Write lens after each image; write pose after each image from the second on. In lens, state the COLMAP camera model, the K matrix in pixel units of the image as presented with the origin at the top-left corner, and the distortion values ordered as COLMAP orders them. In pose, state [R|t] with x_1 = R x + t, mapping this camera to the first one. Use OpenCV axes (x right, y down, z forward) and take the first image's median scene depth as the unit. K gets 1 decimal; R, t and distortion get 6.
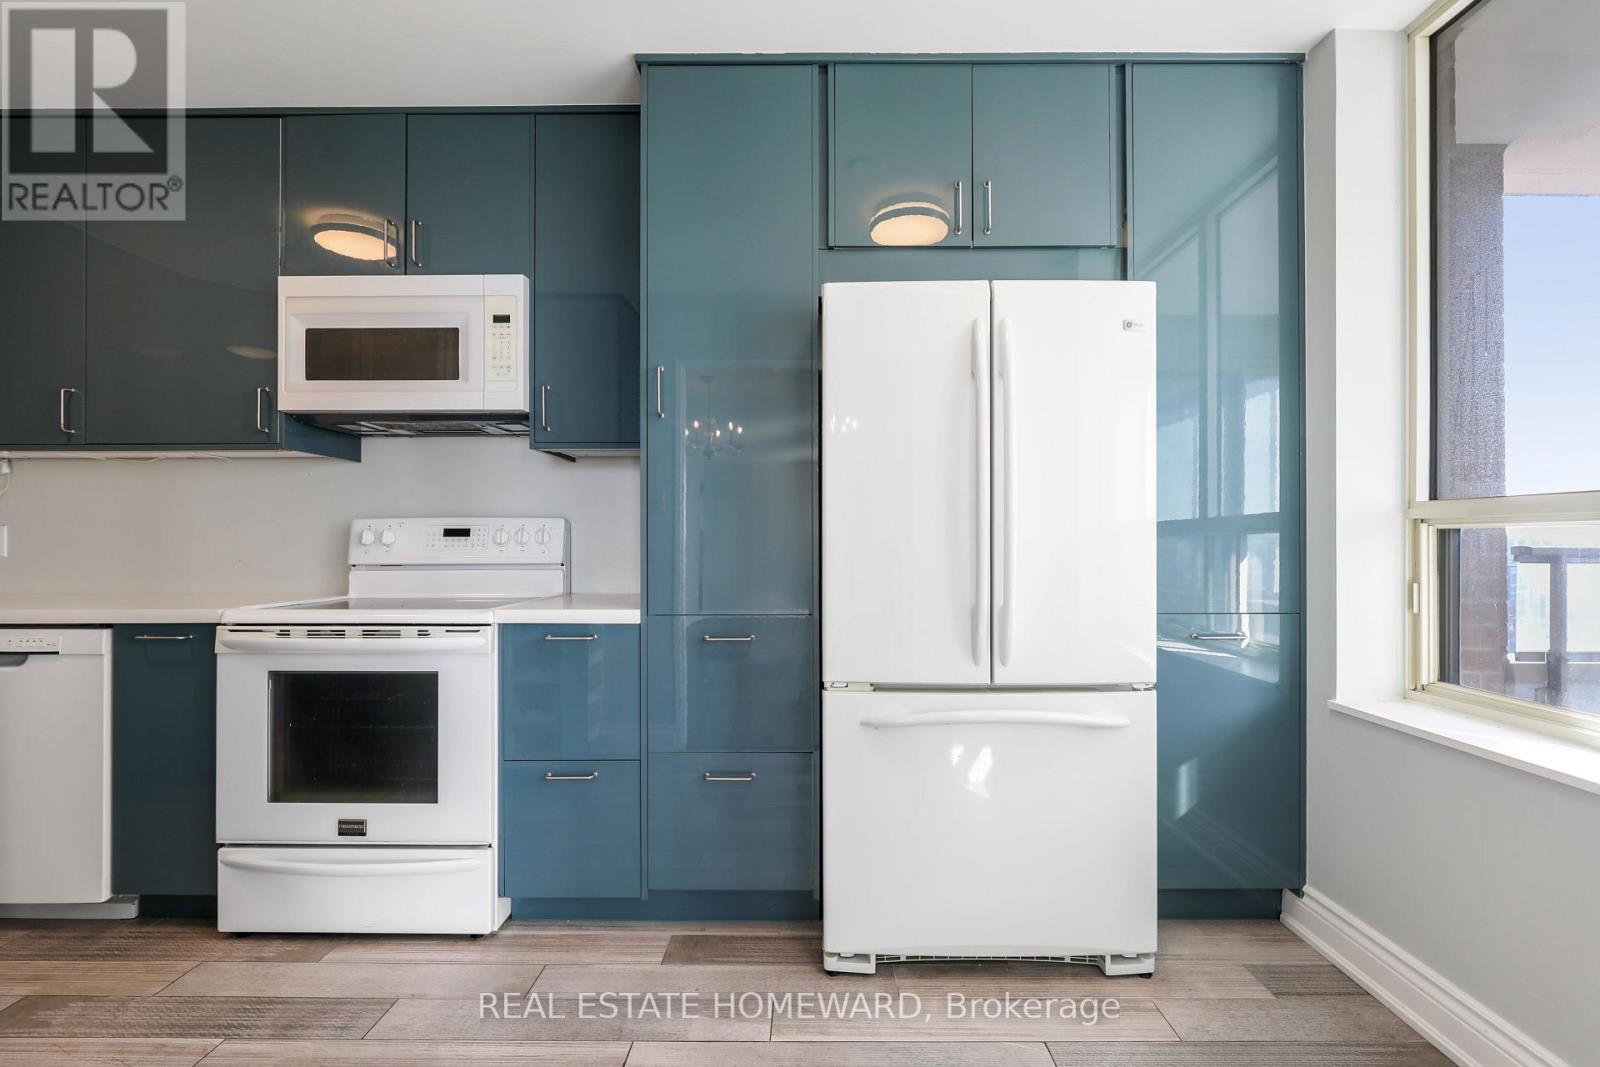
lens RADIAL K [[726.0, 0, 798.2], [0, 726.0, 541.5], [0, 0, 1]] dist [-0.000852, 0.000210]
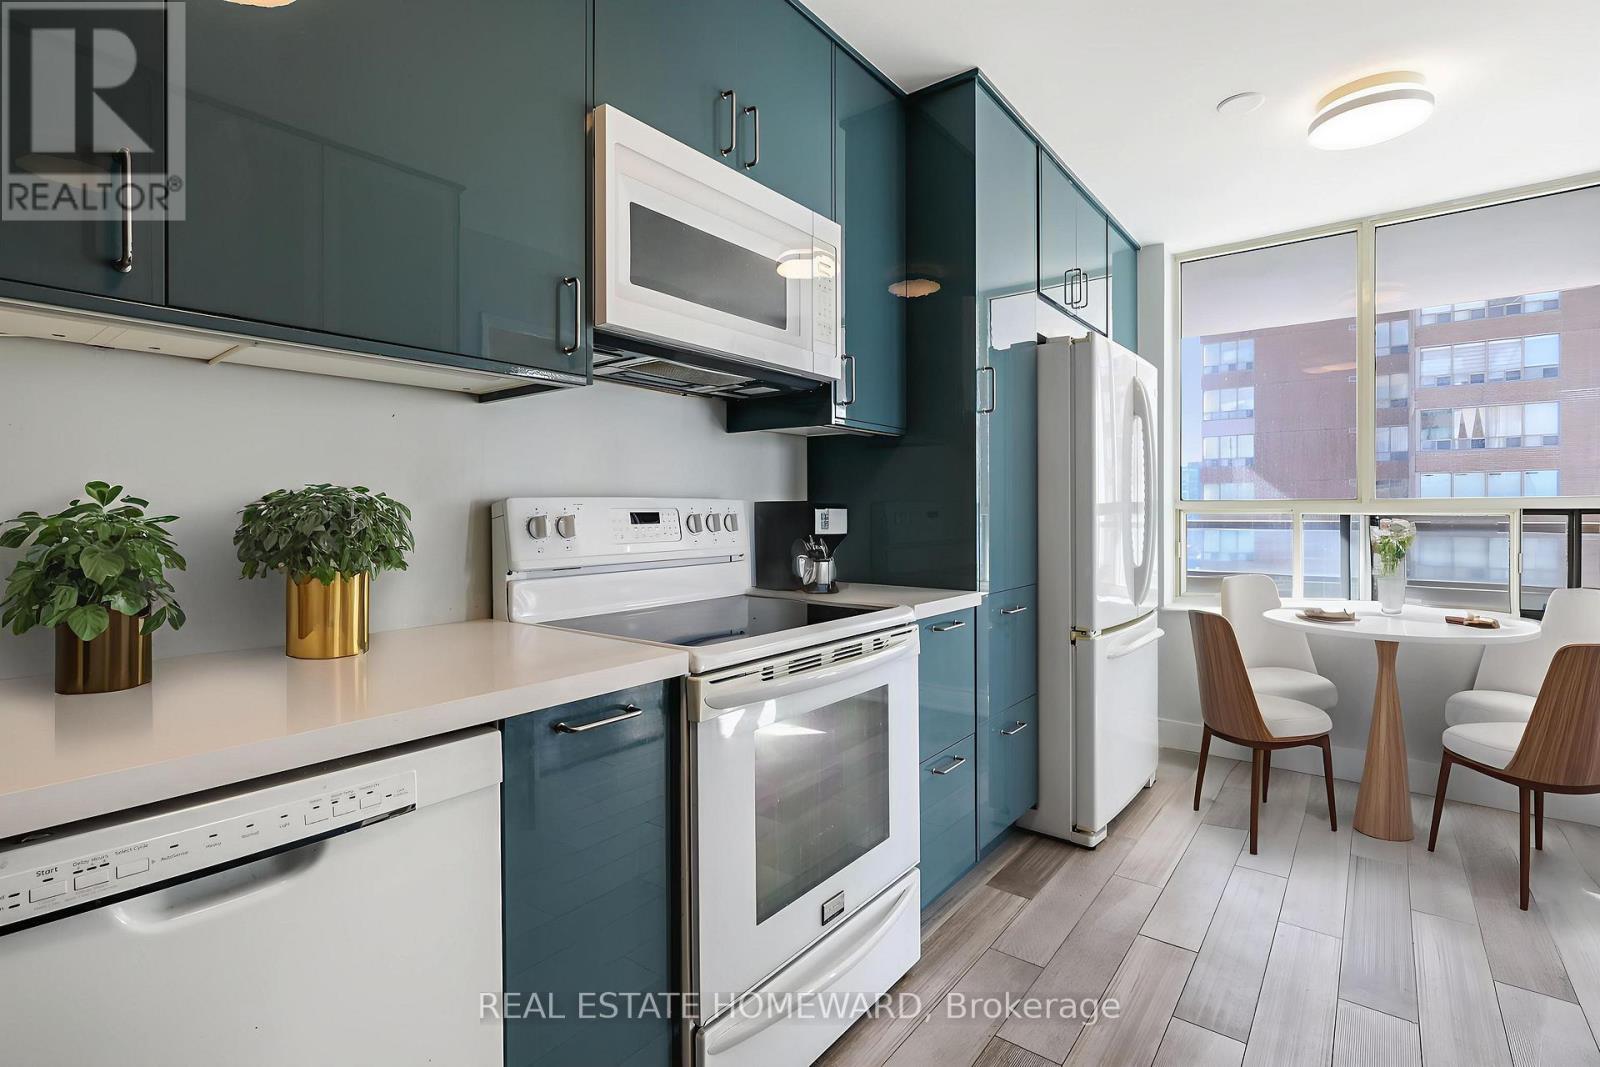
lens RADIAL K [[757.4, 0, 800.9], [0, 757.4, 508.4], [0, 0, 1]] dist [-0.000636, -0.000029]
pose [[0.597269, -0.001551, 0.802039, -1.243027], [-0.003664, 0.999982, 0.004663, -0.032474], [-0.802032, -0.005724, 0.597253, 0.534614]]
